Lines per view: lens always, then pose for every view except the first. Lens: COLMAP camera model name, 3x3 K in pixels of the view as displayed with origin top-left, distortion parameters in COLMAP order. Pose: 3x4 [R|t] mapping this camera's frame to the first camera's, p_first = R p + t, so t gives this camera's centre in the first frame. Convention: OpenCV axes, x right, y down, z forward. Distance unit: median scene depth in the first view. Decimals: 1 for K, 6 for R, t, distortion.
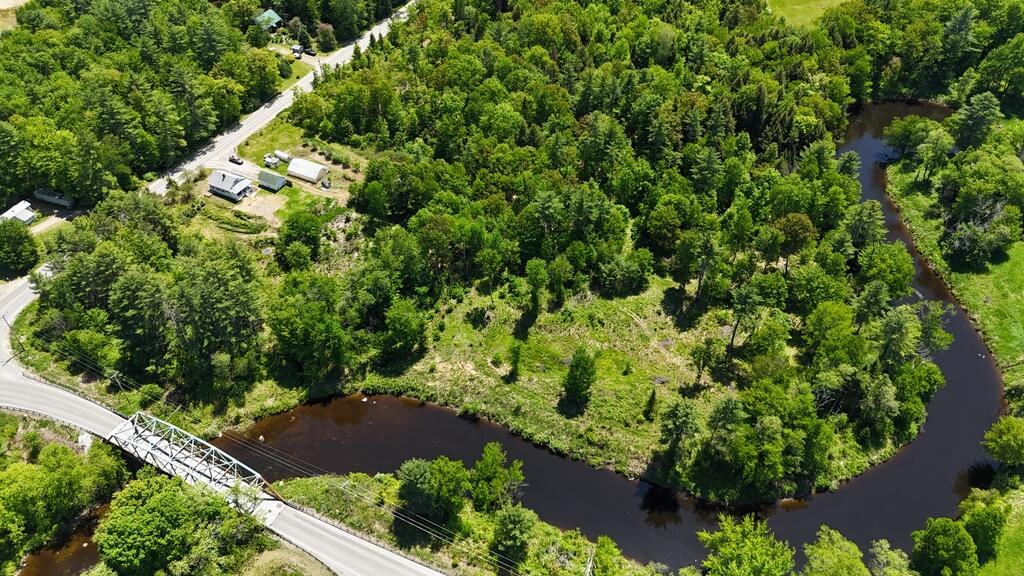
lens RADIAL K [[754.6, 0, 514.6], [0, 754.6, 283.9], [0, 0, 1]] dist [0.084821, -0.098736]
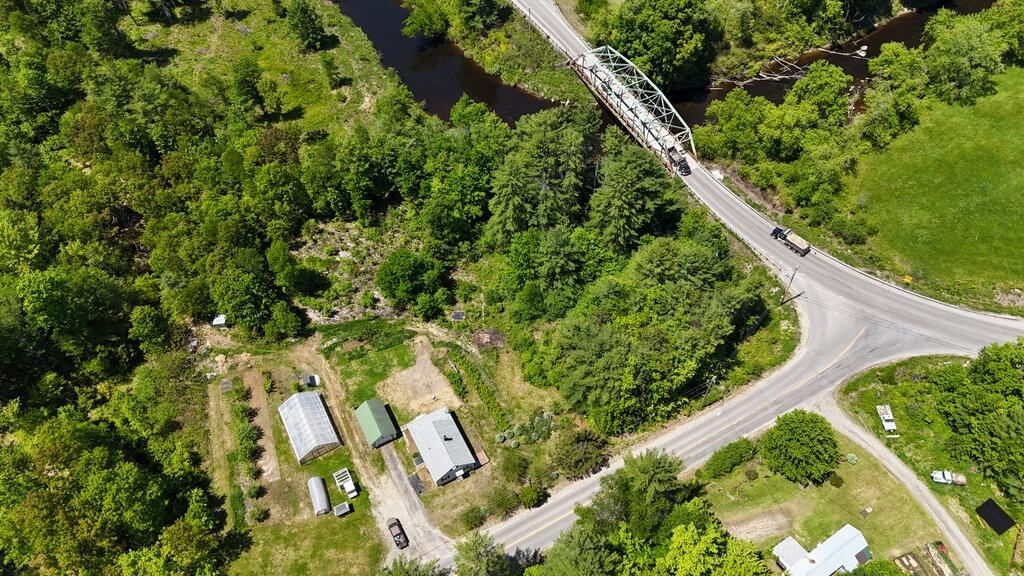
lens RADIAL K [[754.6, 0, 514.6], [0, 754.6, 283.9], [0, 0, 1]] dist [0.084821, -0.098736]
pose [[-0.829502, -0.433316, 0.352368, -0.544622], [0.403456, -0.028637, 0.914551, -0.588308], [-0.386199, 0.900787, 0.198578, 0.751877]]
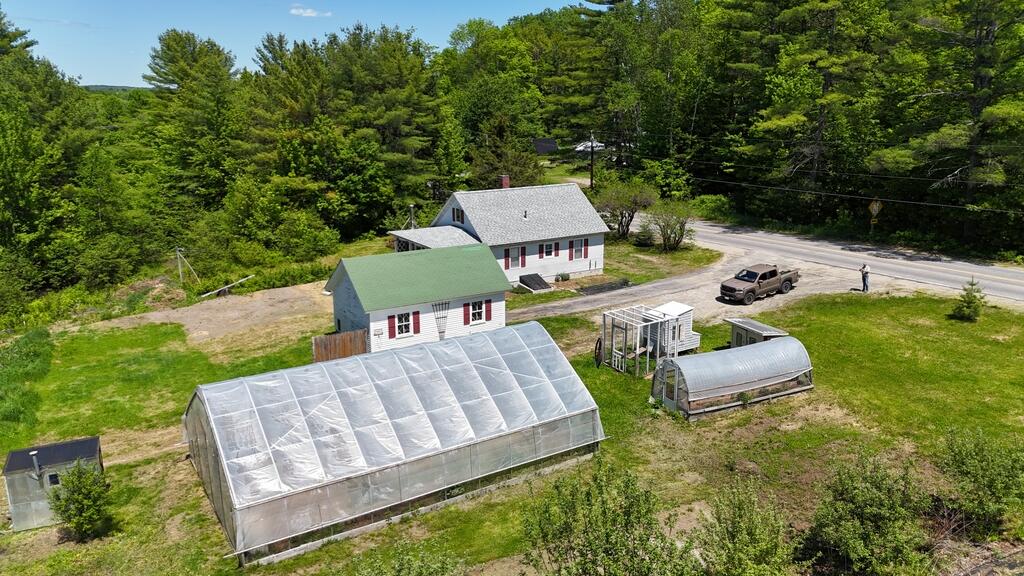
lens RADIAL K [[753.4, 0, 513.5], [0, 753.4, 279.4], [0, 0, 1]] dist [0.085243, -0.096064]
pose [[-0.501146, 0.218296, -0.837376, -0.201401], [-0.588272, 0.623741, 0.514668, -0.224178], [0.634656, 0.750529, -0.184168, 1.023649]]
